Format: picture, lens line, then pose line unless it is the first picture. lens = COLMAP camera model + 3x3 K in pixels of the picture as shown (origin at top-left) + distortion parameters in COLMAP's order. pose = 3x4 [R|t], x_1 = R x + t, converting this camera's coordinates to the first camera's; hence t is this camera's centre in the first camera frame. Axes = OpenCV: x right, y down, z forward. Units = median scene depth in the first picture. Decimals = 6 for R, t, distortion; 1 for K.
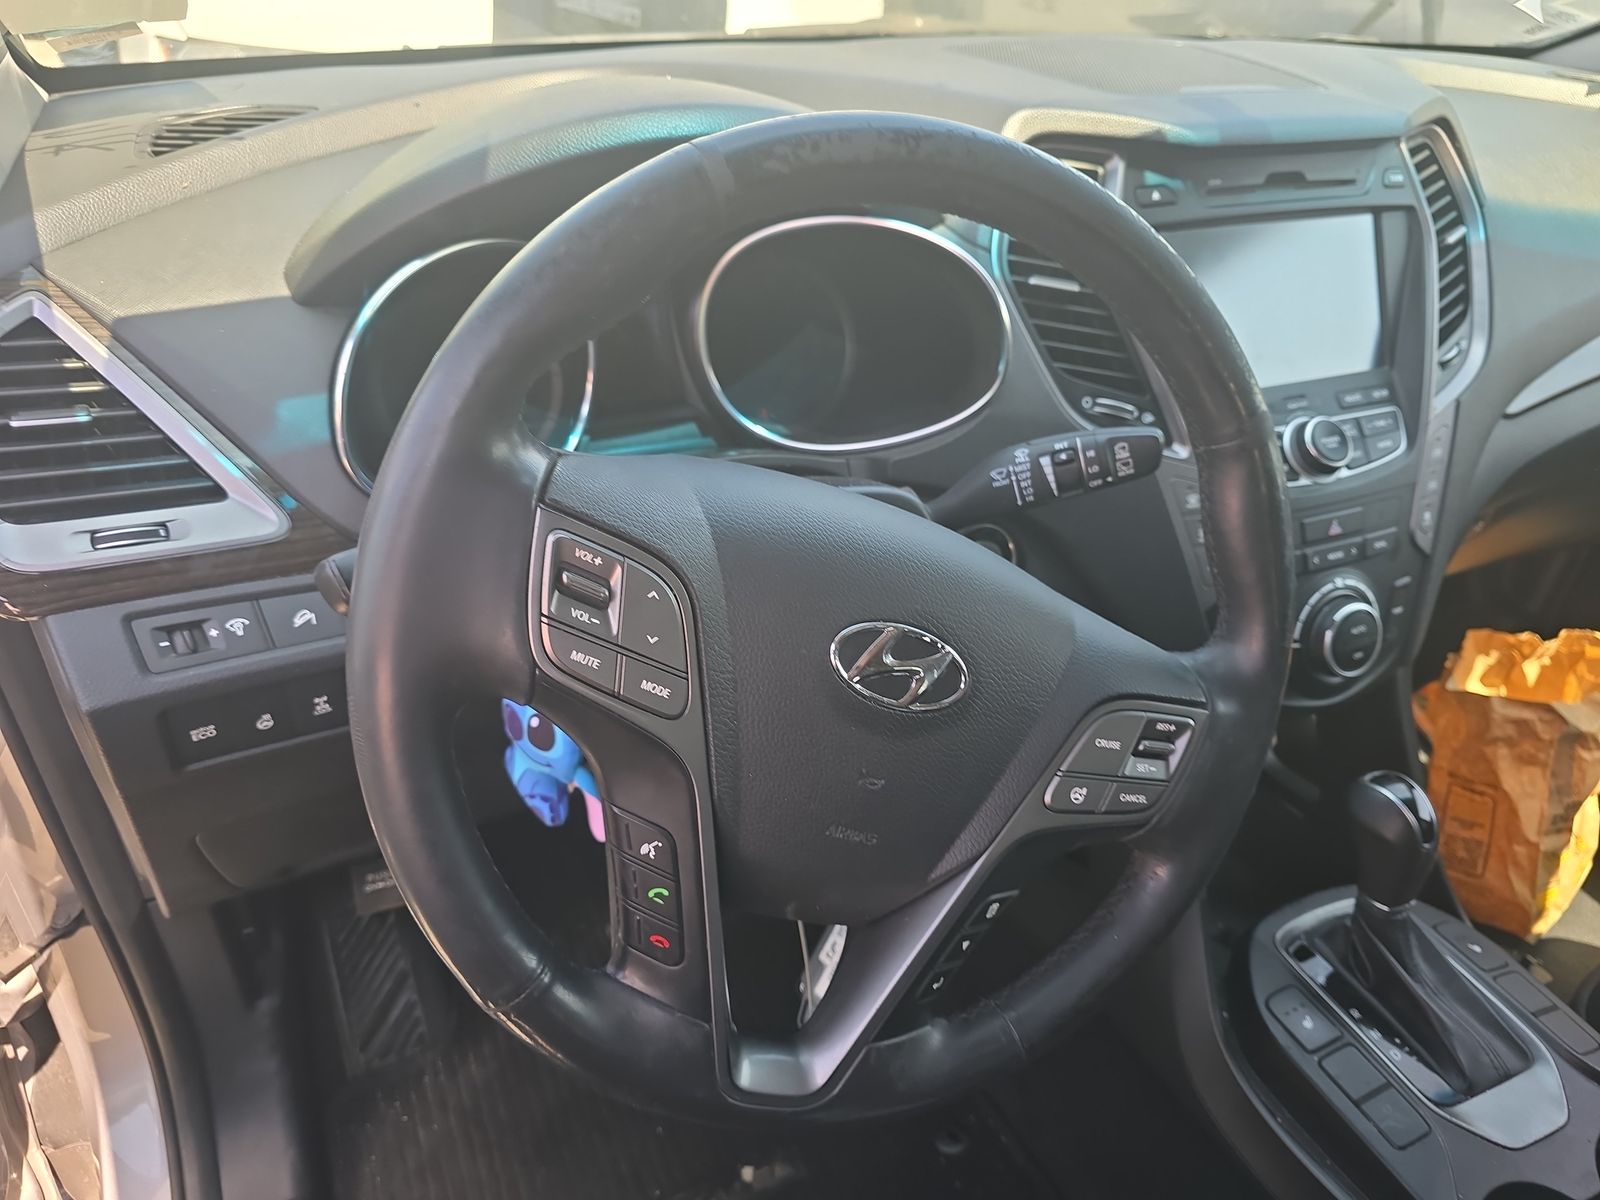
lens RADIAL K [[1096.4, 0, 800.0], [0, 1096.4, 600.0], [0, 0, 1]] dist [-0.002413, -0.003257]
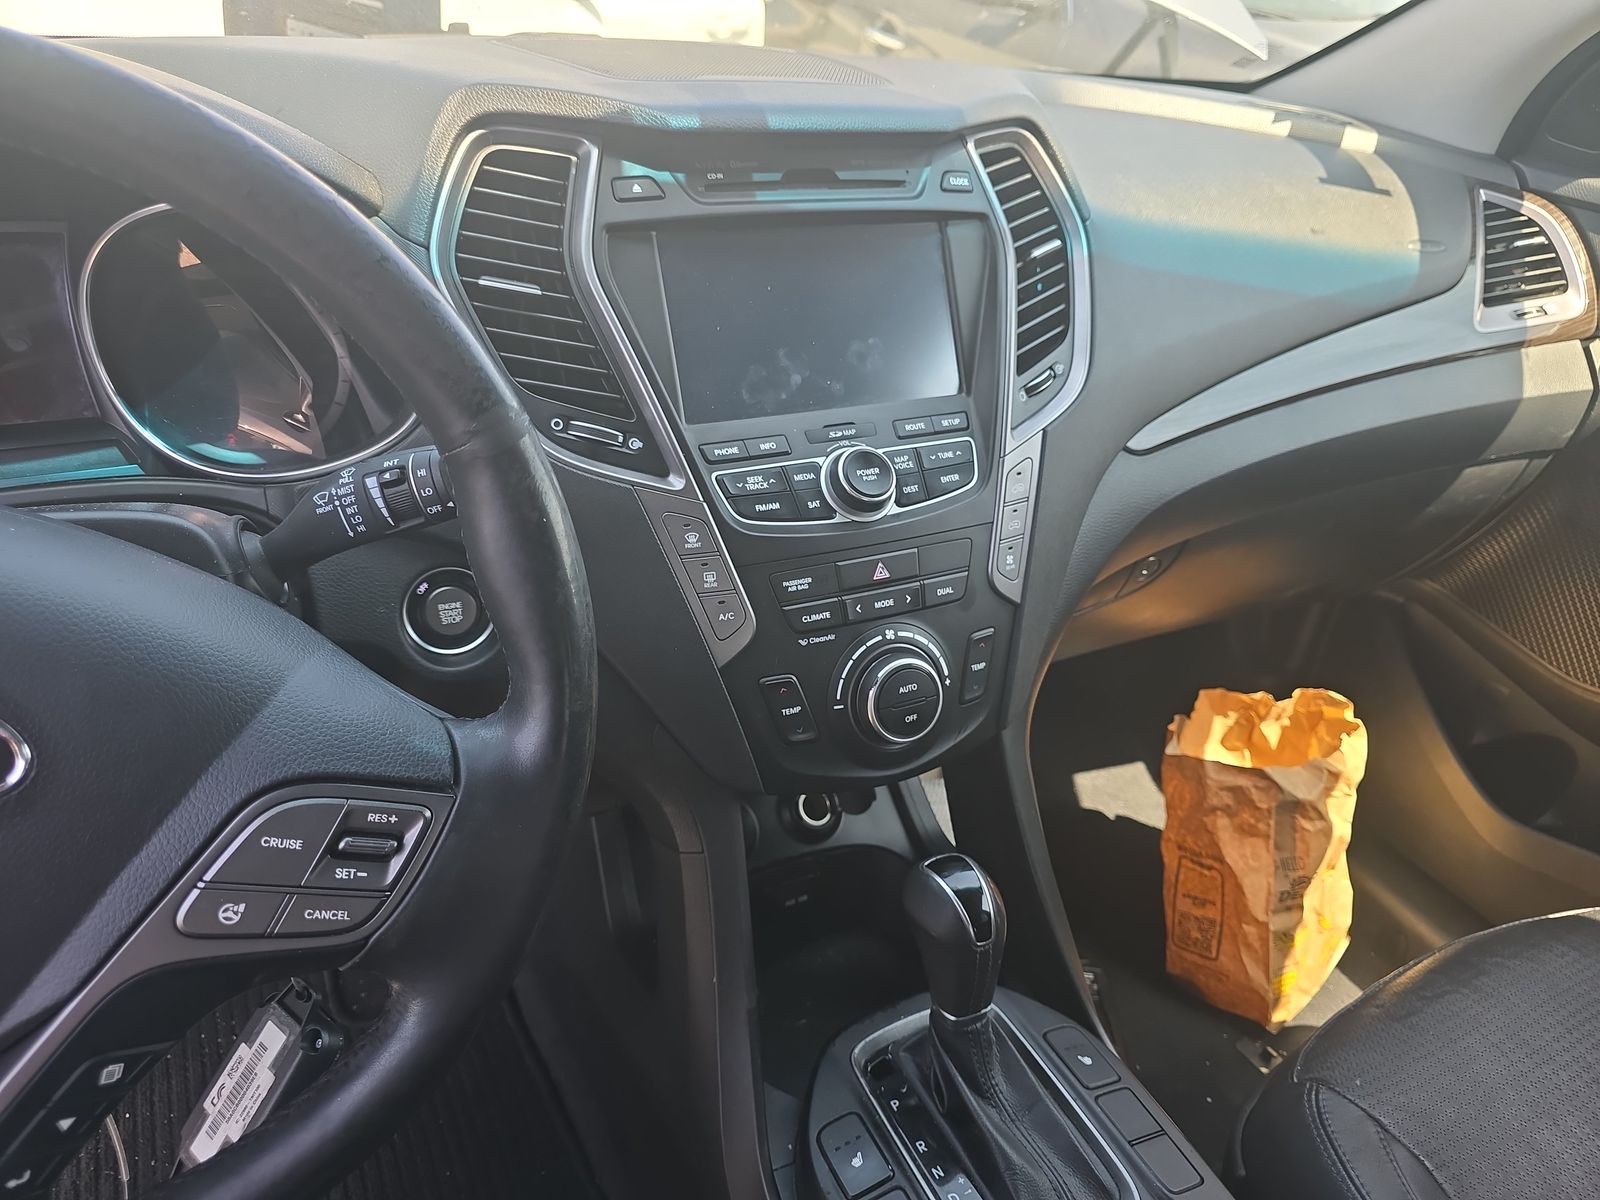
lens RADIAL K [[1075.6, 0, 800.0], [0, 1075.6, 600.0], [0, 0, 1]] dist [0.028796, -0.028339]
pose [[0.999132, -0.003381, 0.041515, 0.350148], [0.005877, 0.998172, -0.060151, 0.006875], [-0.041236, 0.060343, 0.997326, 0.136379]]
